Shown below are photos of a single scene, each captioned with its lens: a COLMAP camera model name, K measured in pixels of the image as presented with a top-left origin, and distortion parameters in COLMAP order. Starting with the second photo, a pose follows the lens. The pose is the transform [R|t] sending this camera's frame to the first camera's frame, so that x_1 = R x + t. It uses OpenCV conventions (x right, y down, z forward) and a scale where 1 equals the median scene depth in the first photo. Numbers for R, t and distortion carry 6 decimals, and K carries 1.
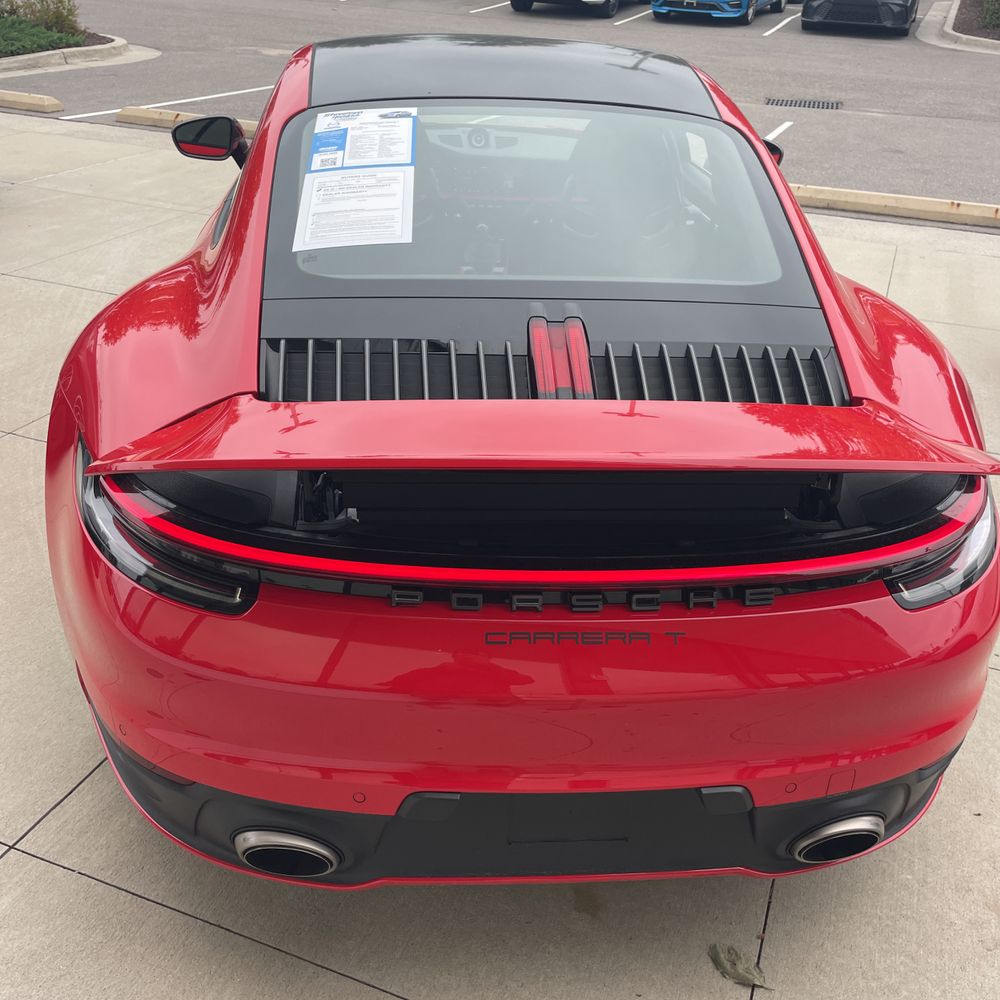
lens RADIAL K [[1002.3, 0, 498.5], [0, 1002.3, 504.5], [0, 0, 1]] dist [0.084125, -0.111532]
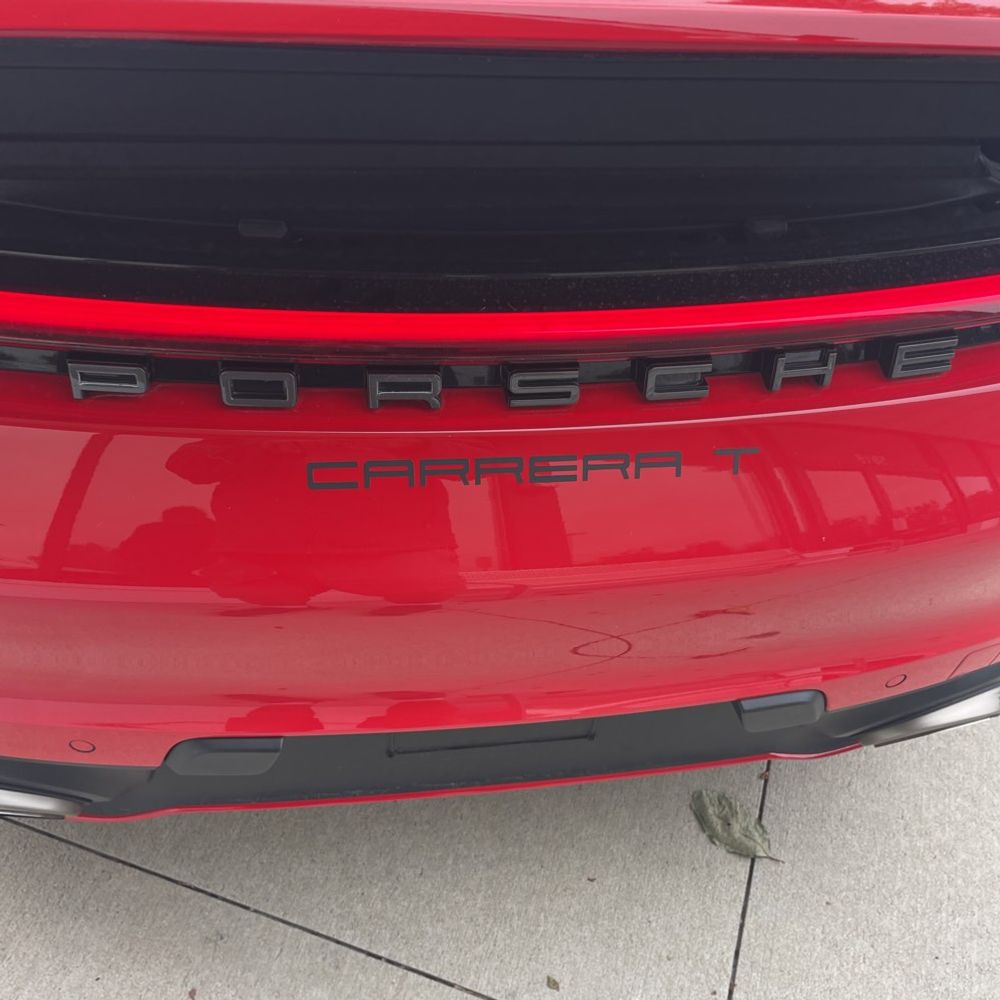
lens RADIAL K [[1002.3, 0, 498.5], [0, 1002.3, 504.5], [0, 0, 1]] dist [0.084125, -0.111532]
pose [[0.997097, -0.018307, 0.073908, 0.028732], [-0.012580, 0.917718, 0.397034, -0.021298], [-0.075095, -0.396811, 0.914823, 0.469375]]
